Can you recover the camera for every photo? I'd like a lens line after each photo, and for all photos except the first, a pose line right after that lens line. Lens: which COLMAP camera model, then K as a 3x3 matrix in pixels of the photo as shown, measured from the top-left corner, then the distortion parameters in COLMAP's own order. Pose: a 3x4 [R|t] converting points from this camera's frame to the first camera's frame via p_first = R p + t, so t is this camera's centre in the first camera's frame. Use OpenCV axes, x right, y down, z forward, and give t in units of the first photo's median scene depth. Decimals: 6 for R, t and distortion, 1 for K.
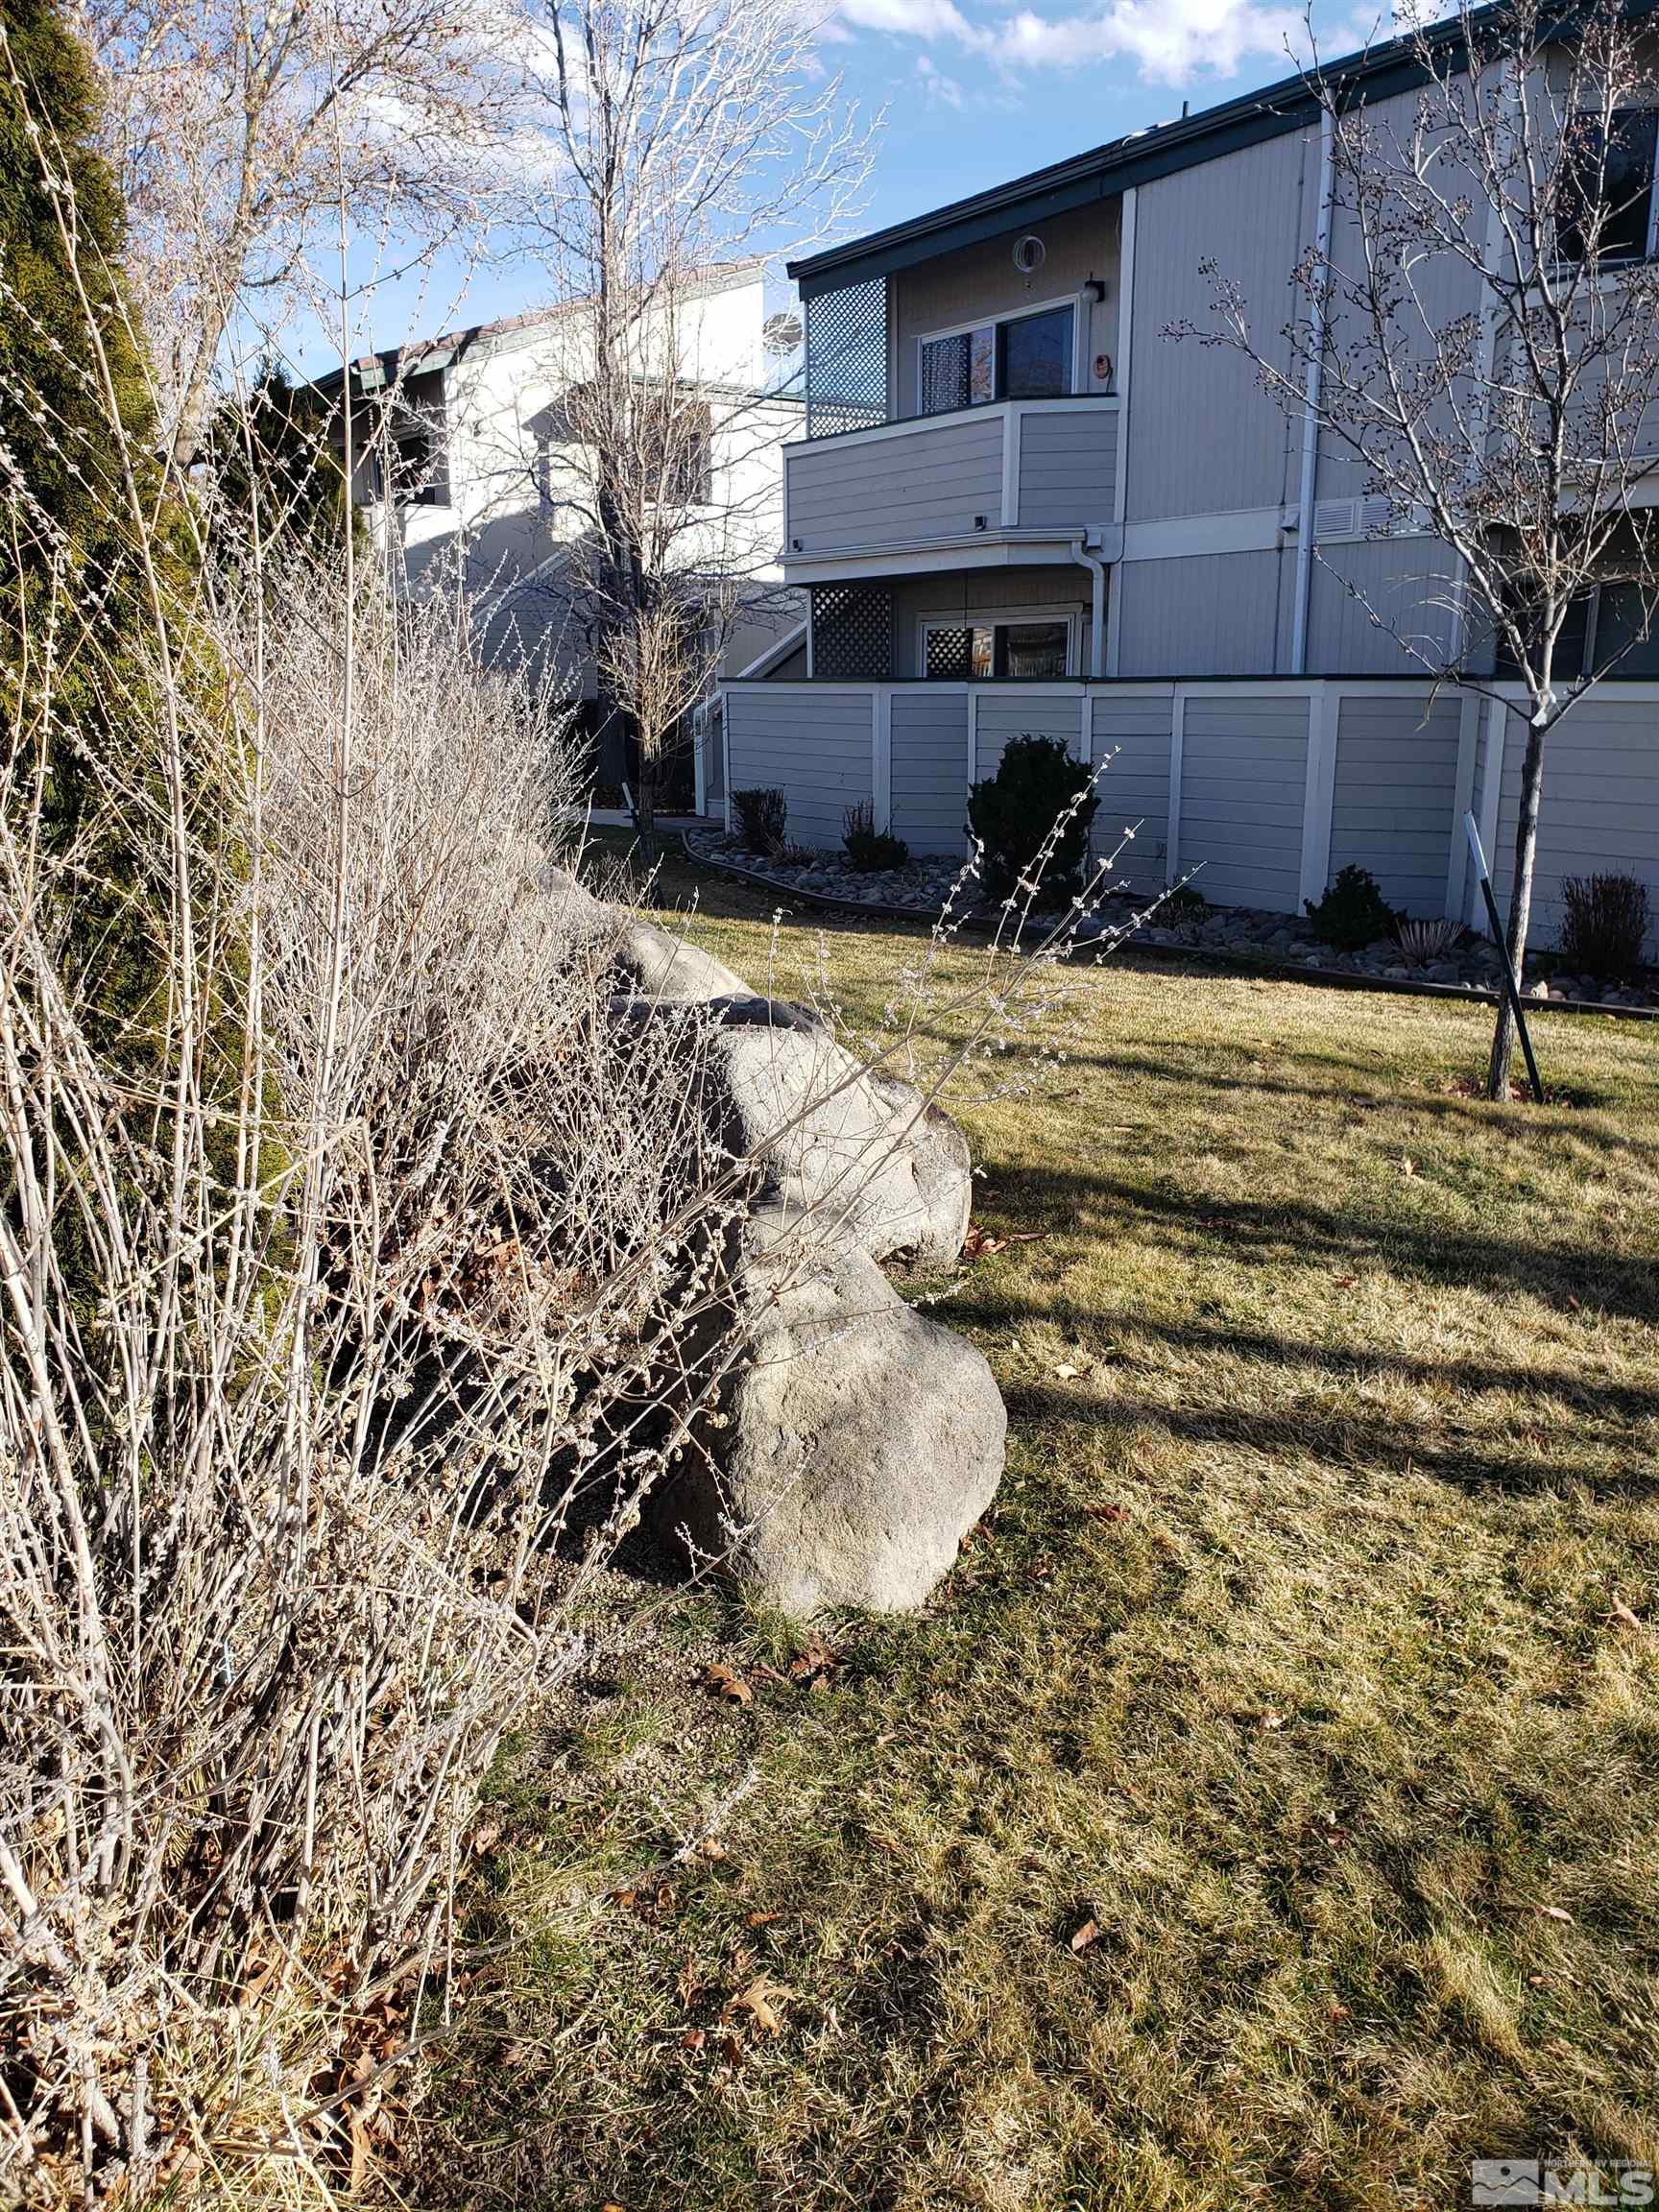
lens RADIAL K [[1706.8, 0, 829.6], [0, 1706.8, 1097.5], [0, 0, 1]] dist [0.016348, 0.000964]
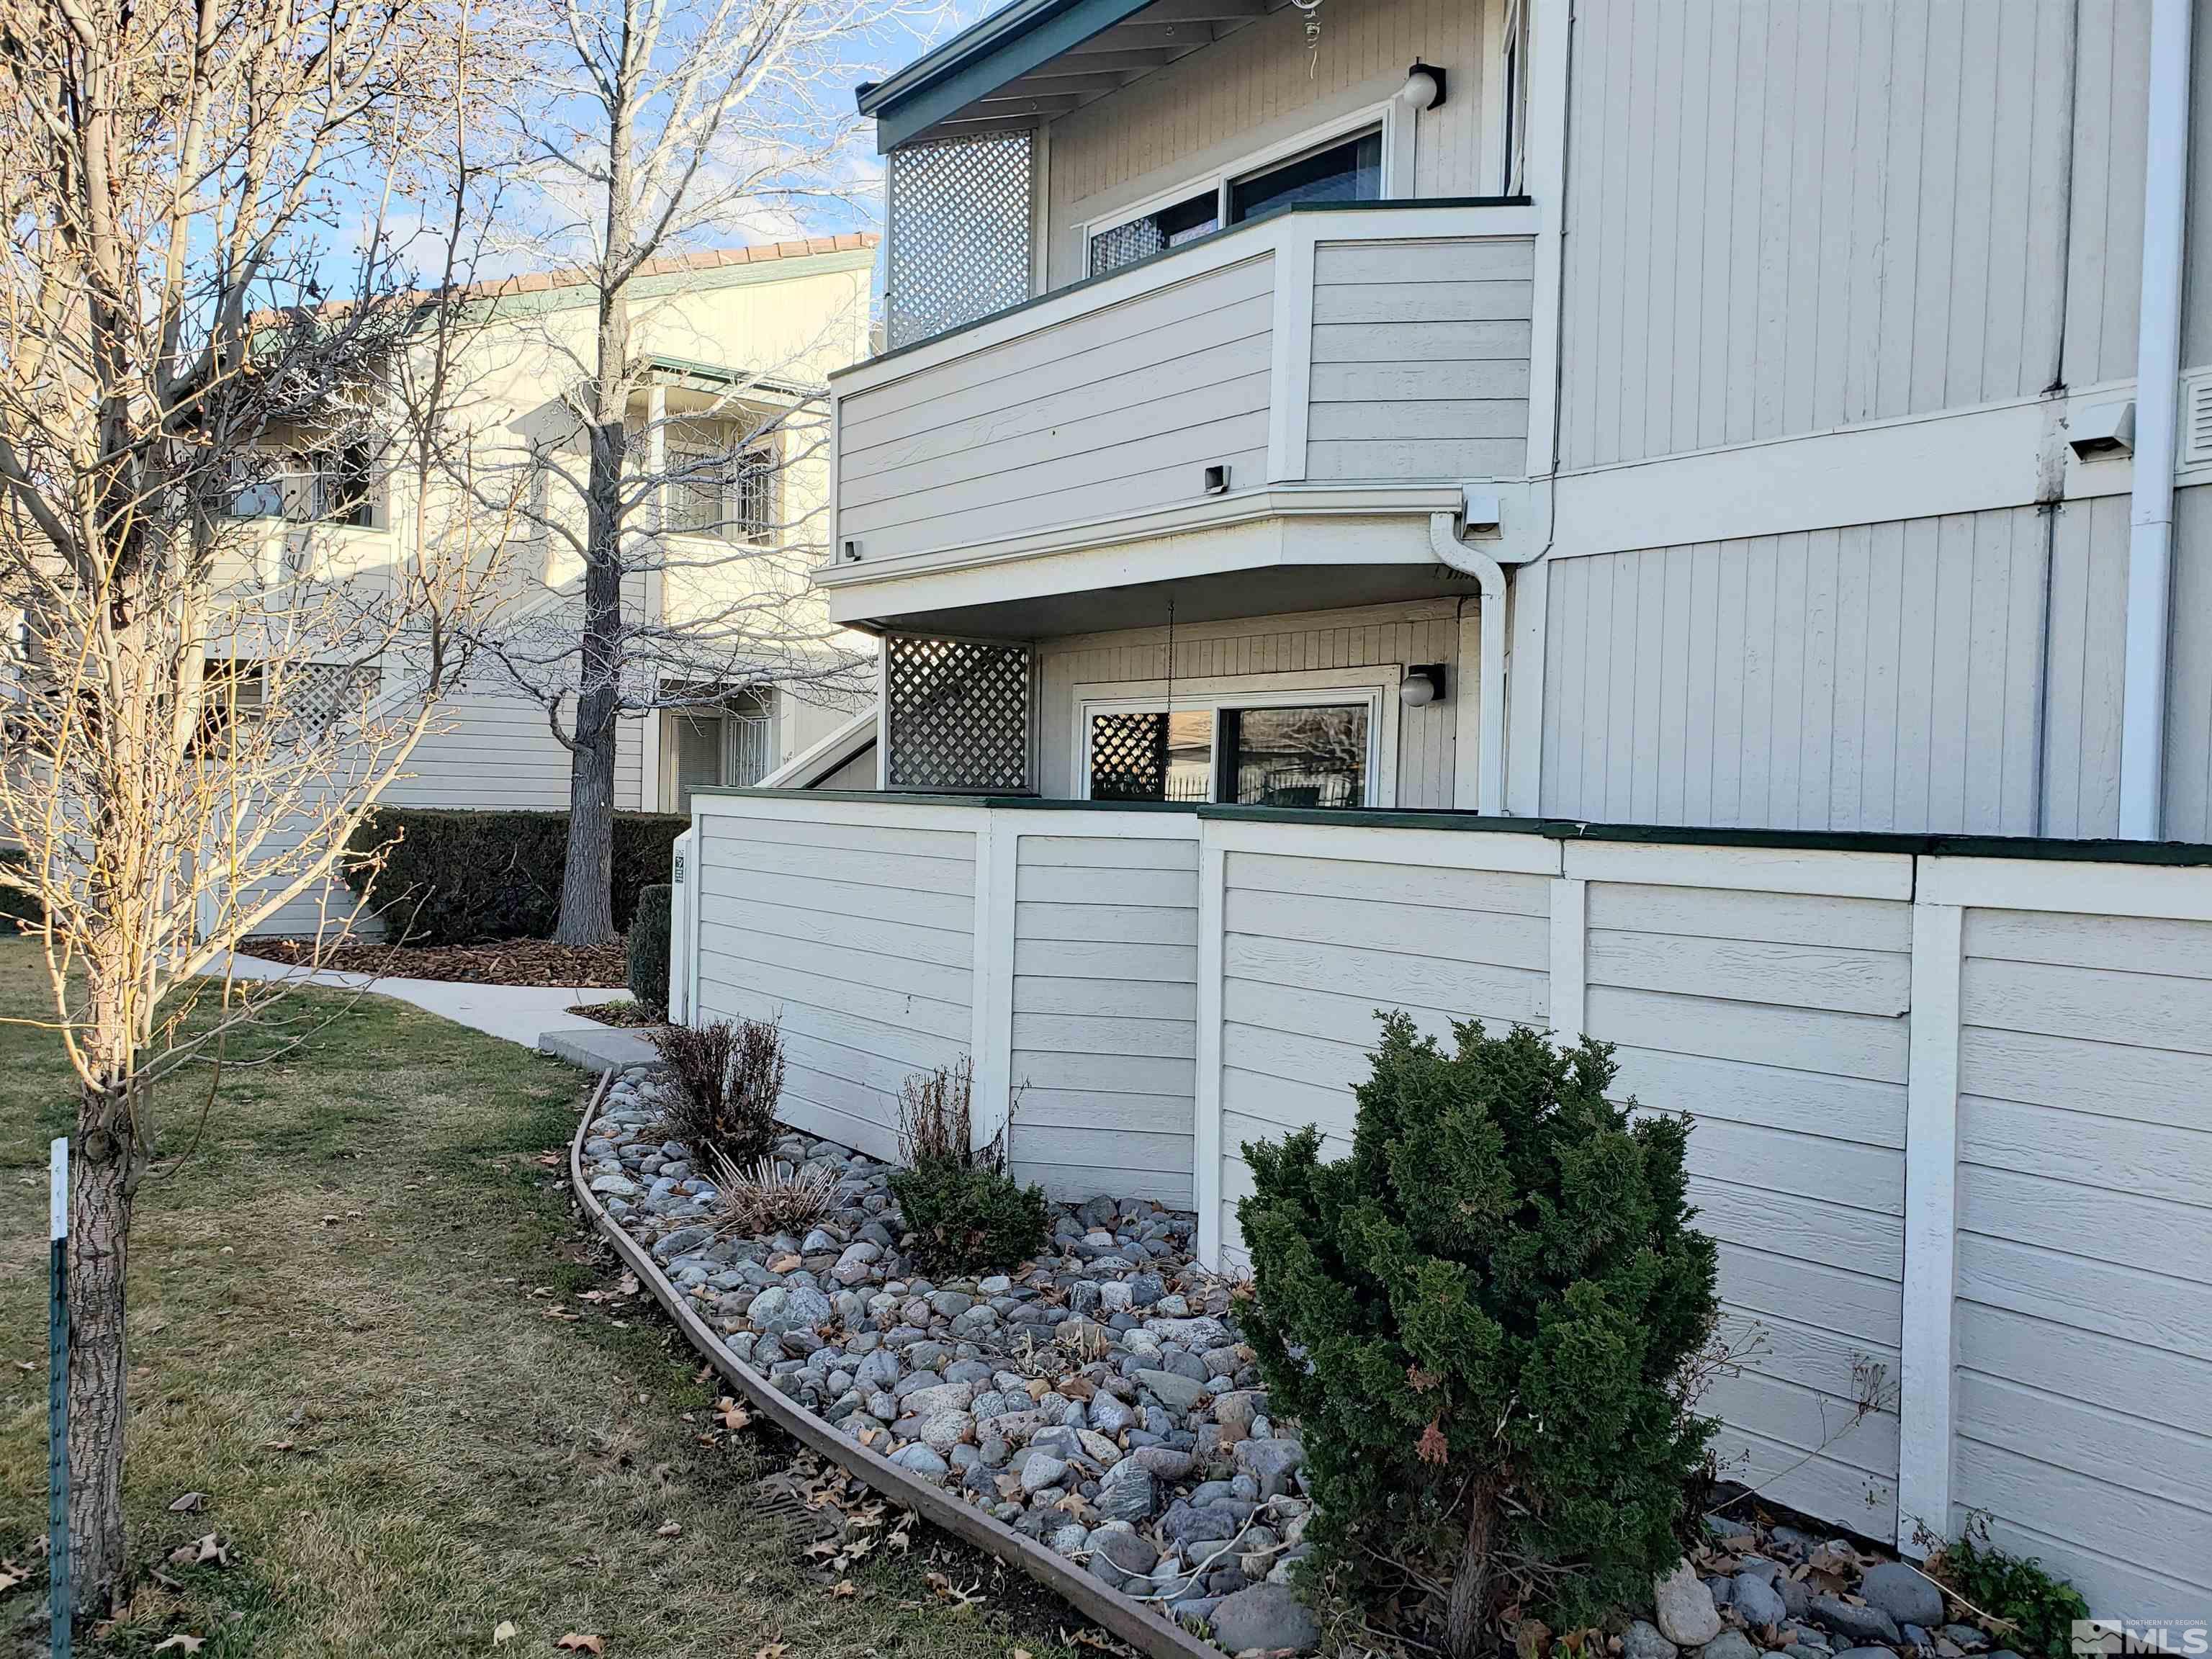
lens RADIAL K [[1706.8, 0, 1105.2], [0, 1706.8, 830.7], [0, 0, 1]] dist [0.016348, 0.000964]
pose [[0.996936, 0.028753, 0.072747, 0.026598], [-0.012507, 0.976621, -0.214605, -0.139871], [-0.077217, 0.213038, 0.973988, 0.555405]]
